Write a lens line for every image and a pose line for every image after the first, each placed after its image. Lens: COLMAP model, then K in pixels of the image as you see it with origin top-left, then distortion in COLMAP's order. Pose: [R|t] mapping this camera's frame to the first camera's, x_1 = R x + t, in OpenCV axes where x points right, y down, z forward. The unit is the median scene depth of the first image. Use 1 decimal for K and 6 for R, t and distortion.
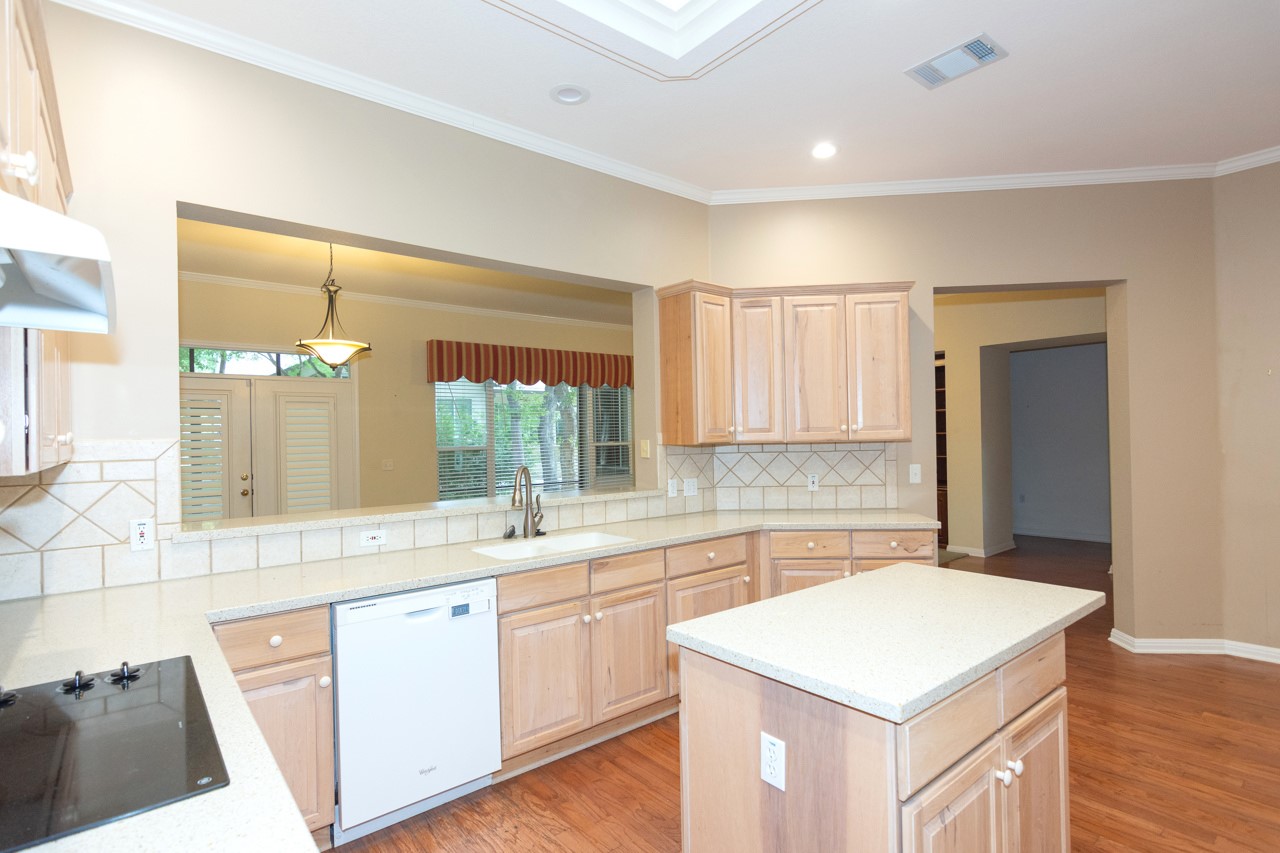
lens RADIAL K [[639.6, 0, 651.6], [0, 639.6, 434.5], [0, 0, 1]] dist [-0.000079, 0.000816]
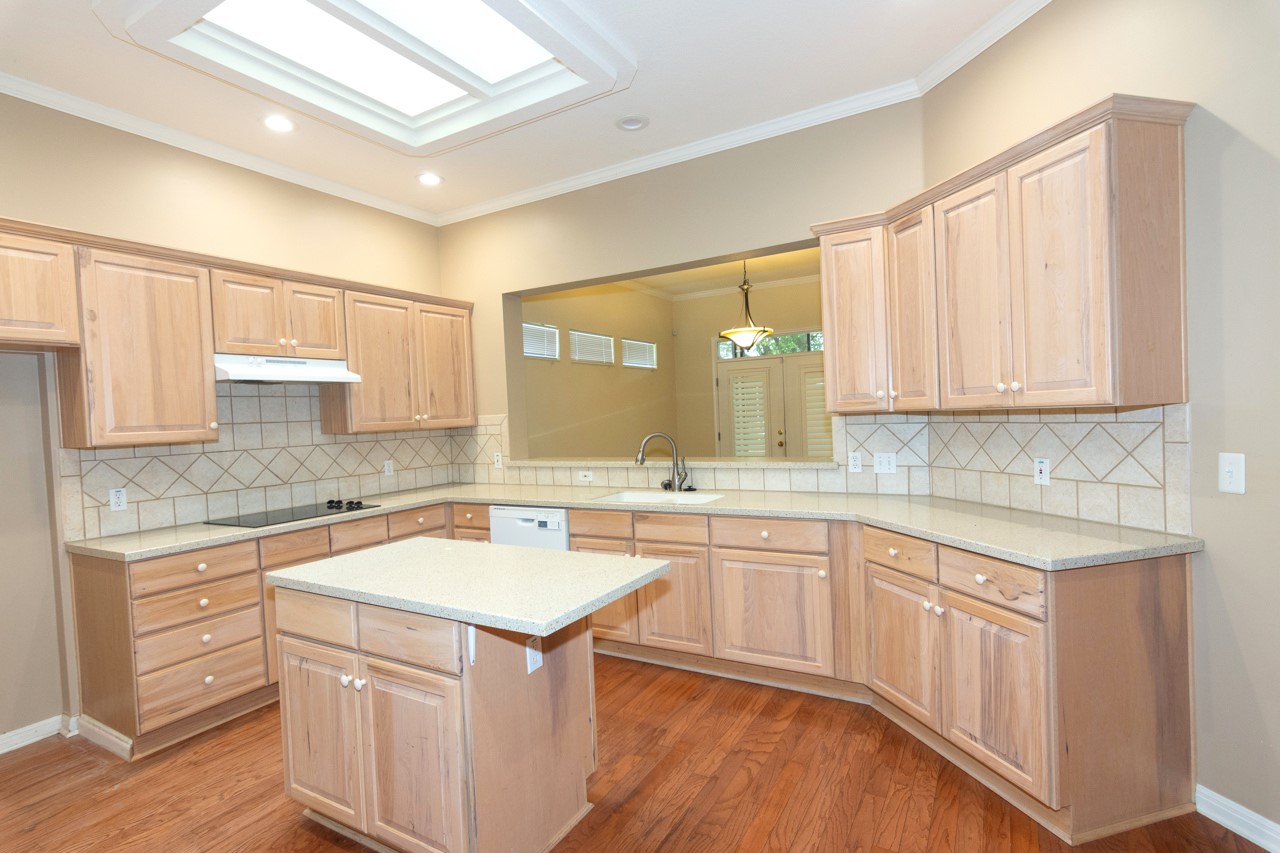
lens RADIAL K [[633.7, 0, 639.5], [0, 633.7, 435.3], [0, 0, 1]] dist [0.000578, 0.000093]
pose [[0.326344, 0.036556, -0.944544, 0.839409], [0.037836, 0.997946, 0.051695, -0.009648], [0.944494, -0.052608, 0.324290, 0.496571]]
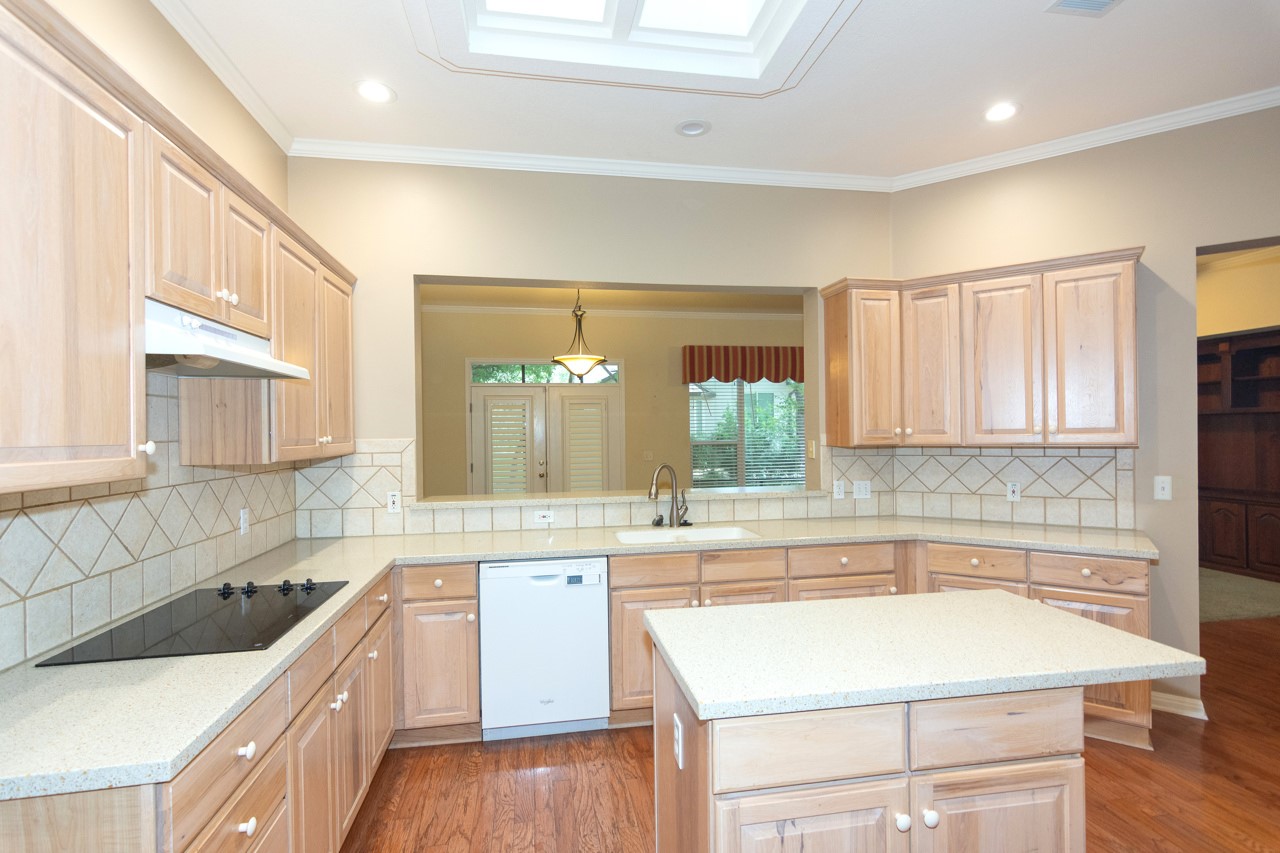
lens RADIAL K [[629.6, 0, 644.2], [0, 629.6, 434.0], [0, 0, 1]] dist [0.000864, -0.000113]
pose [[0.867380, 0.009348, -0.497558, 0.284915], [-0.002866, 0.999901, 0.013790, -0.016382], [0.497637, -0.010535, 0.867321, 0.010285]]
